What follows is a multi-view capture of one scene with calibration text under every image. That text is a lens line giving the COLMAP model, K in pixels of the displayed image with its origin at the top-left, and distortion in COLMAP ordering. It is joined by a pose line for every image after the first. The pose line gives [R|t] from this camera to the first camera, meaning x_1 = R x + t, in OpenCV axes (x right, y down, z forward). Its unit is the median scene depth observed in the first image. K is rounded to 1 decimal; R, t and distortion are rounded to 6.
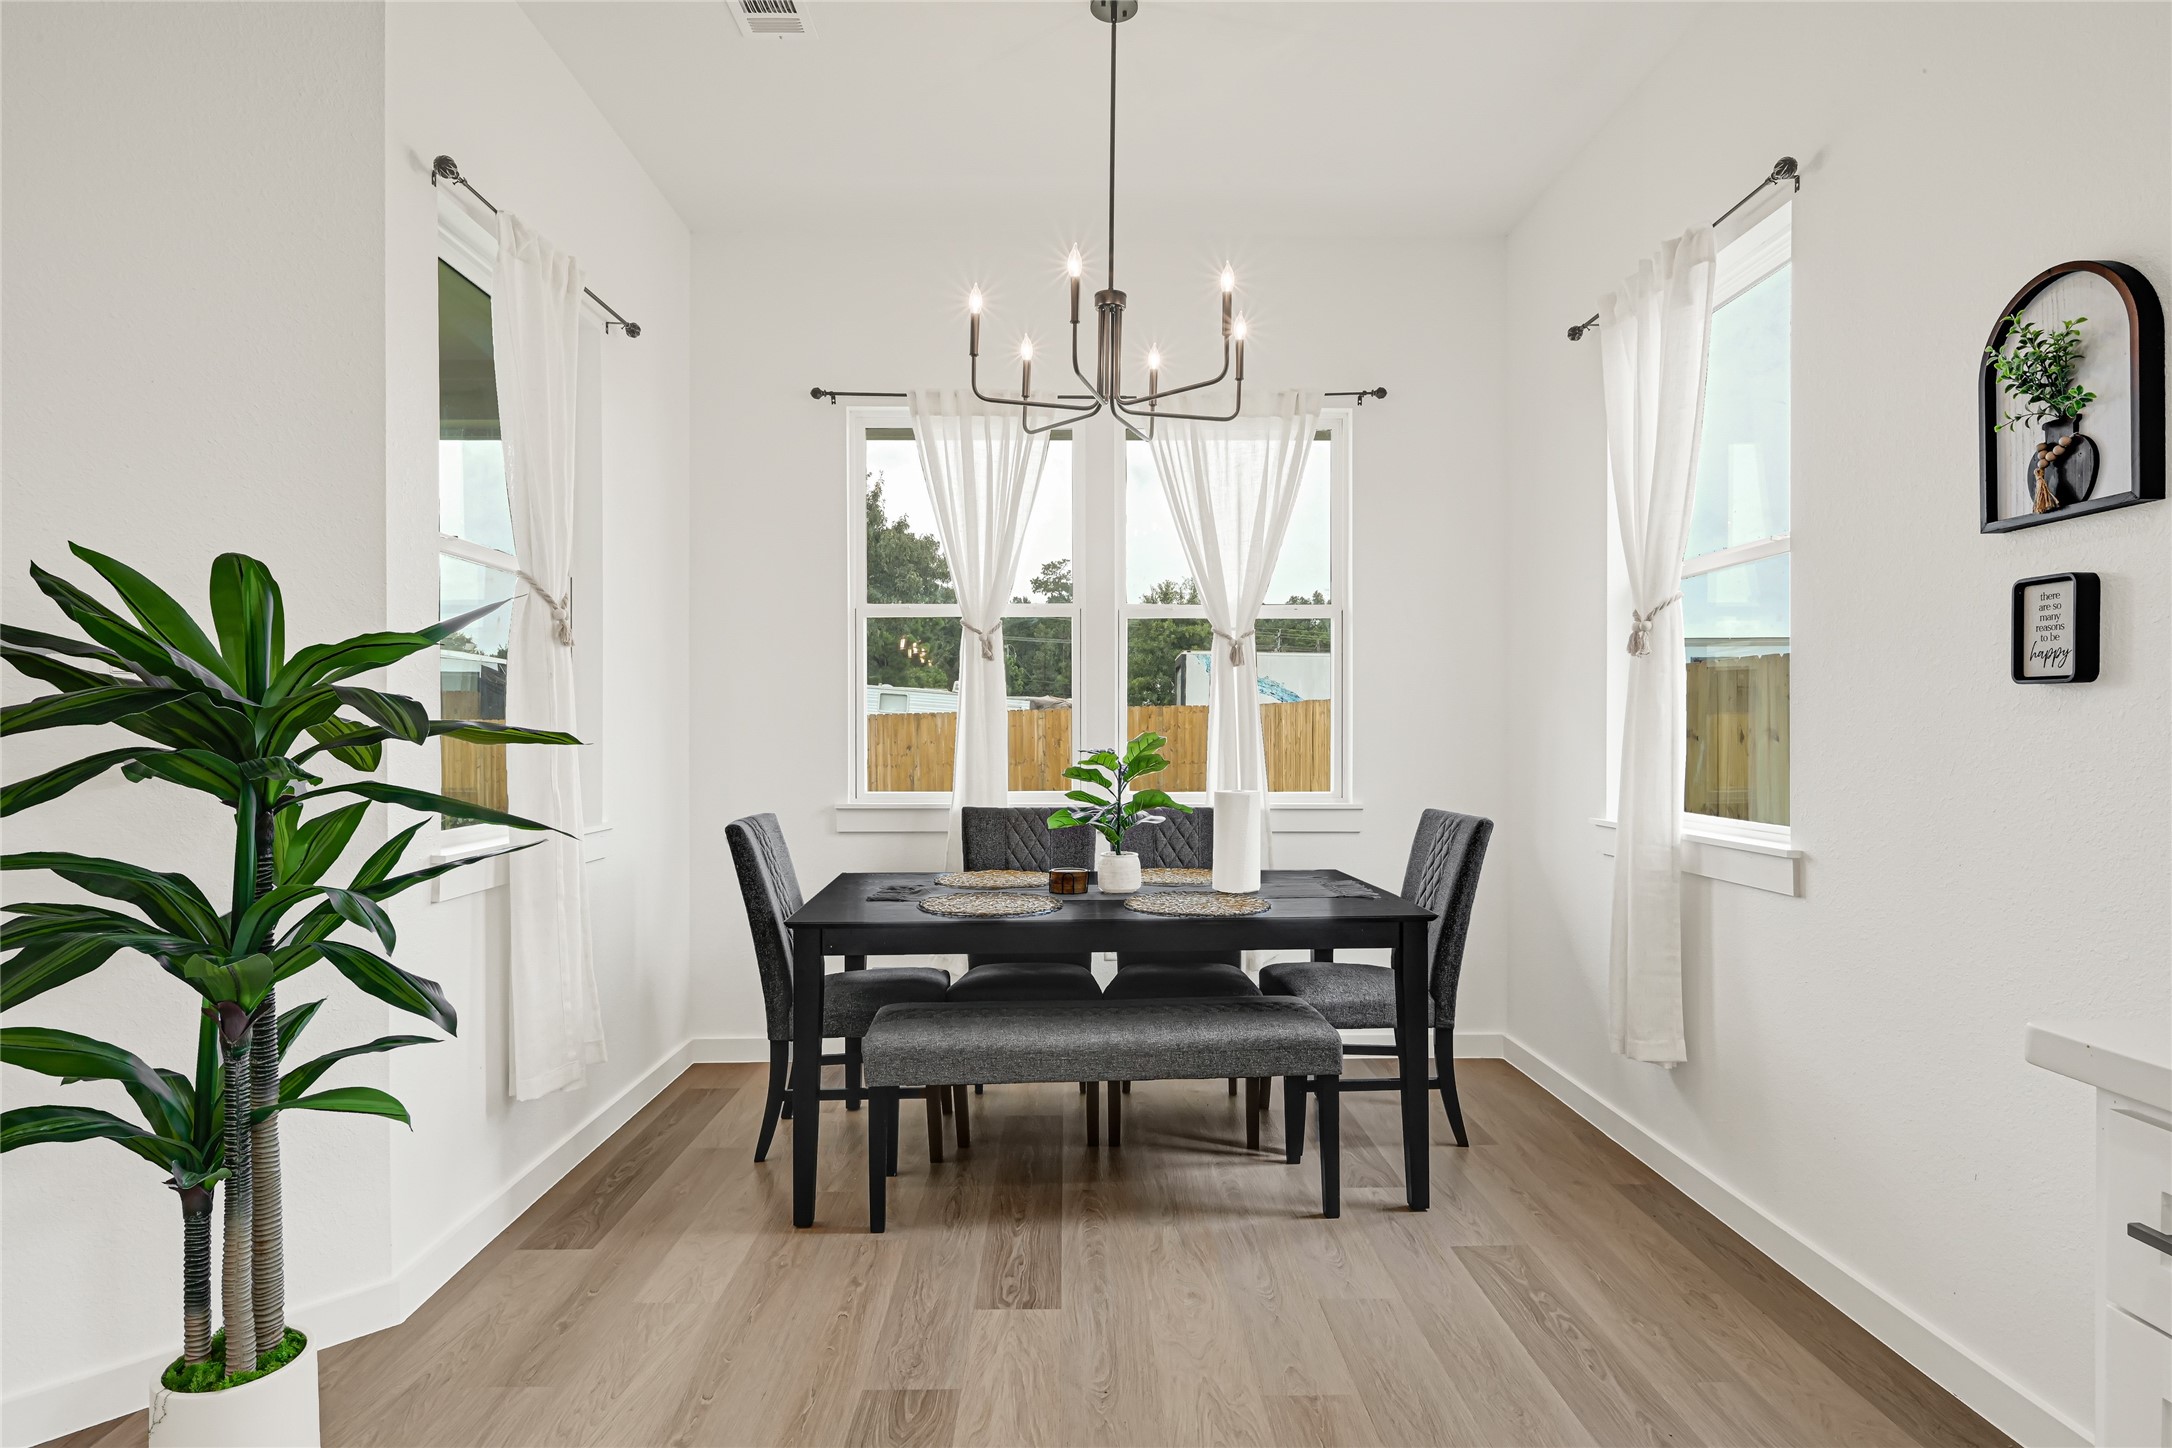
lens RADIAL K [[1144.1, 0, 1090.5], [0, 1144.1, 738.2], [0, 0, 1]] dist [0.000820, -0.000116]
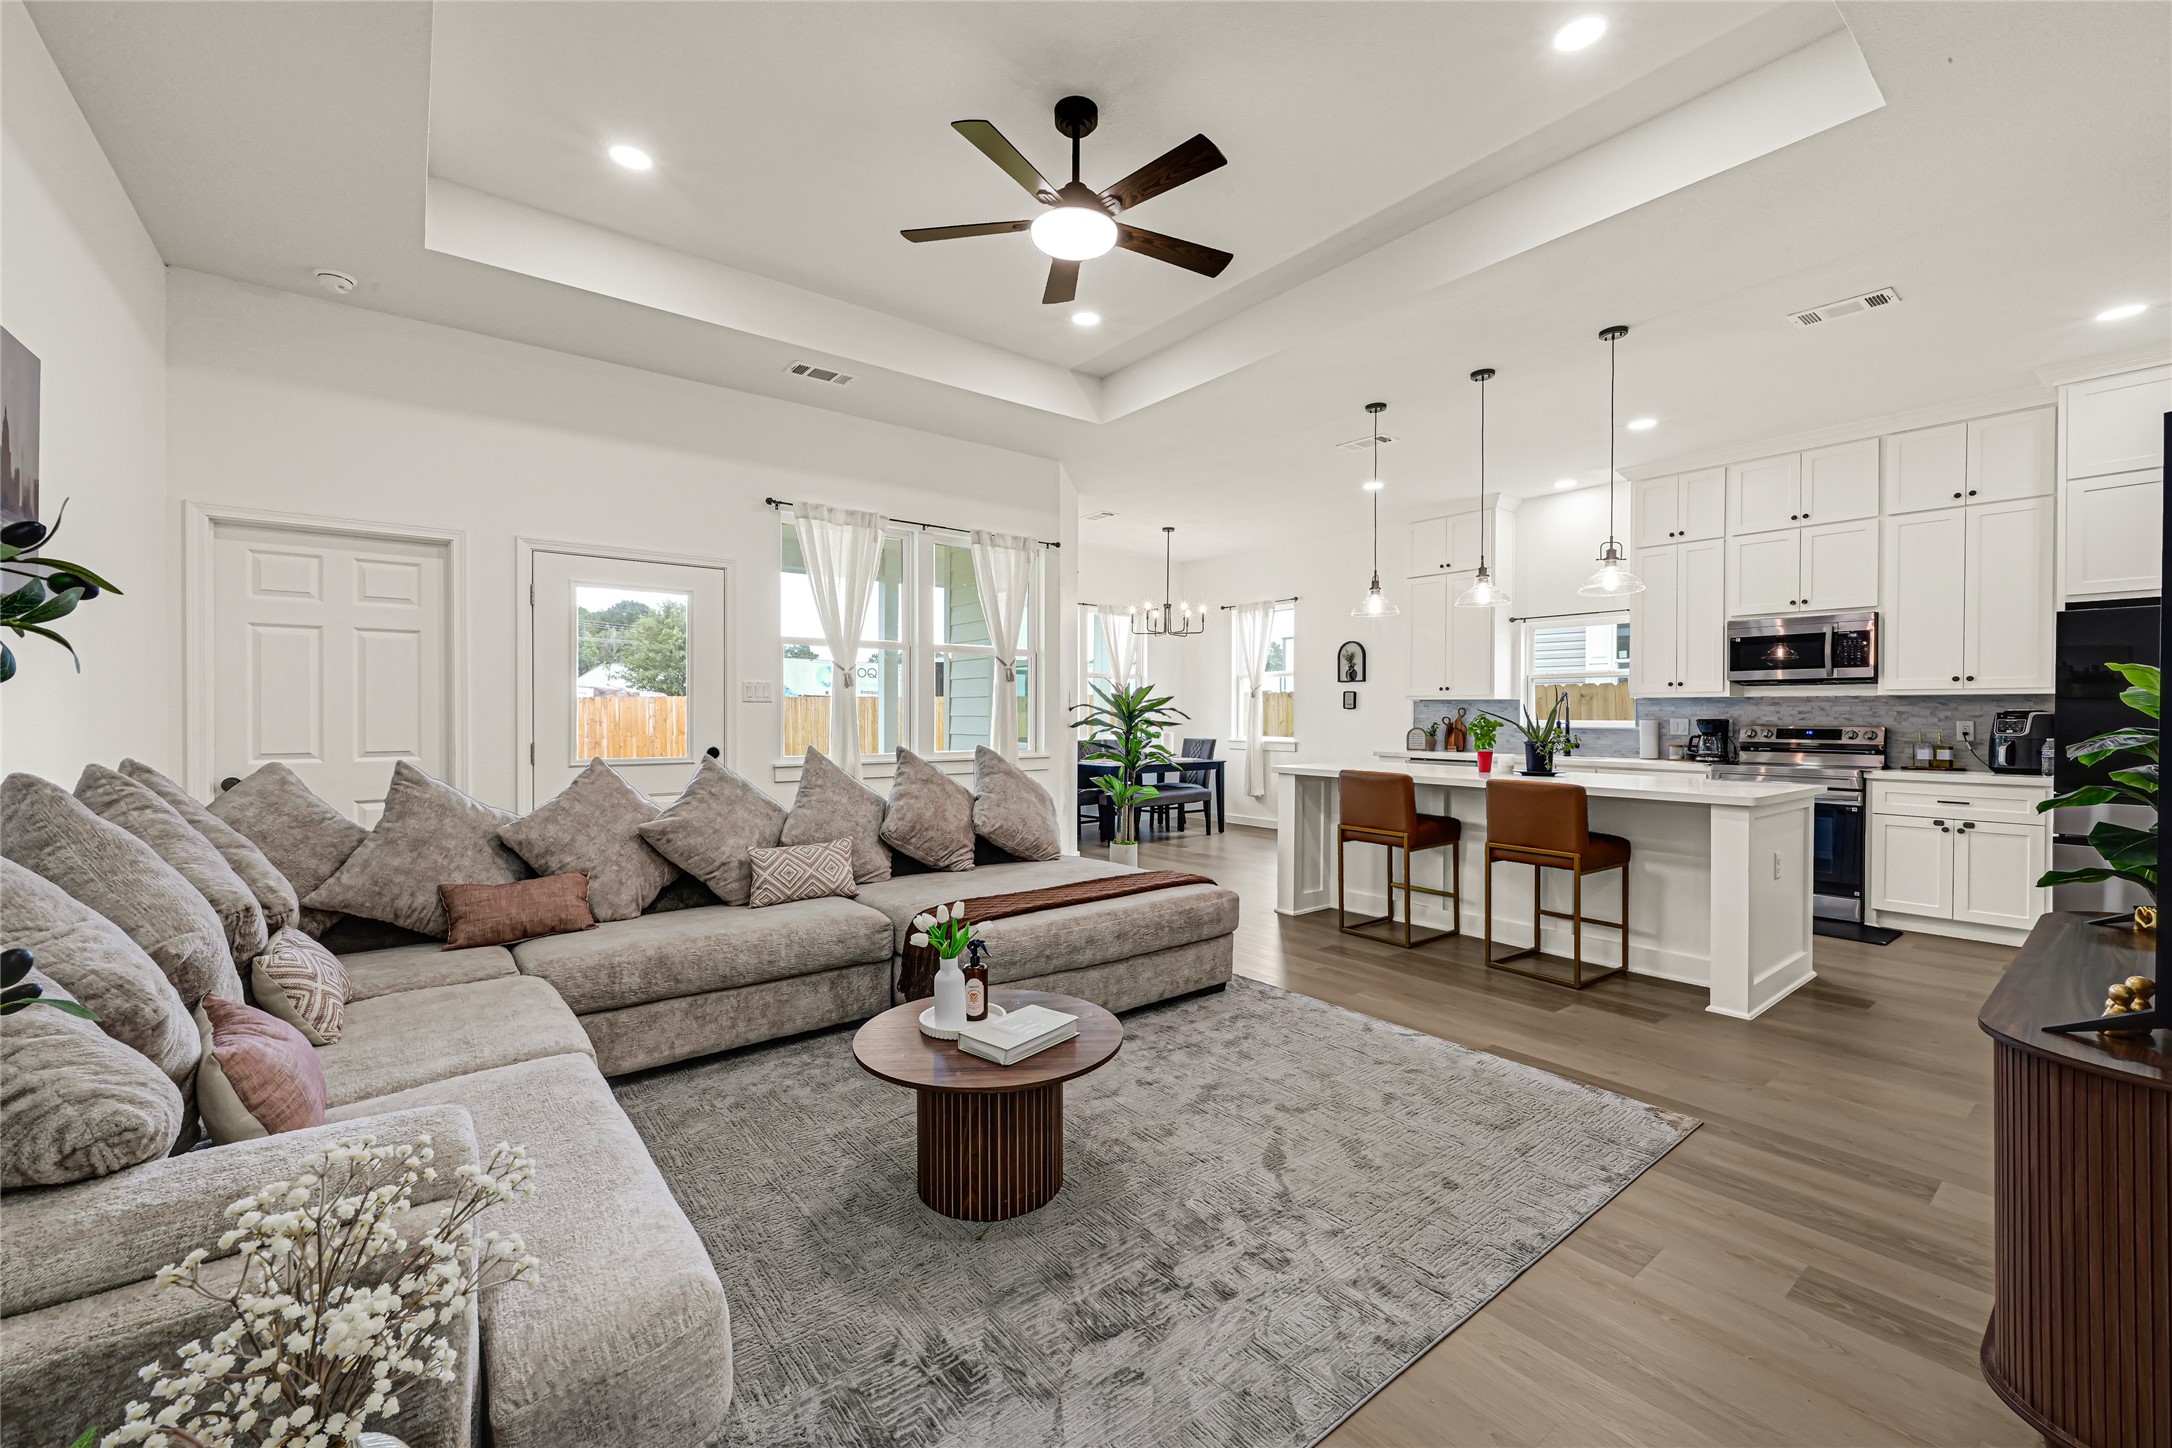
lens RADIAL K [[874.7, 0, 1088.4], [0, 874.7, 719.3], [0, 0, 1]] dist [0.000134, 0.000023]
pose [[0.799761, -0.000253, 0.600319, -1.754839], [-0.001383, 0.999996, 0.002264, -0.000696], [-0.600317, -0.002641, 0.799758, -1.080251]]
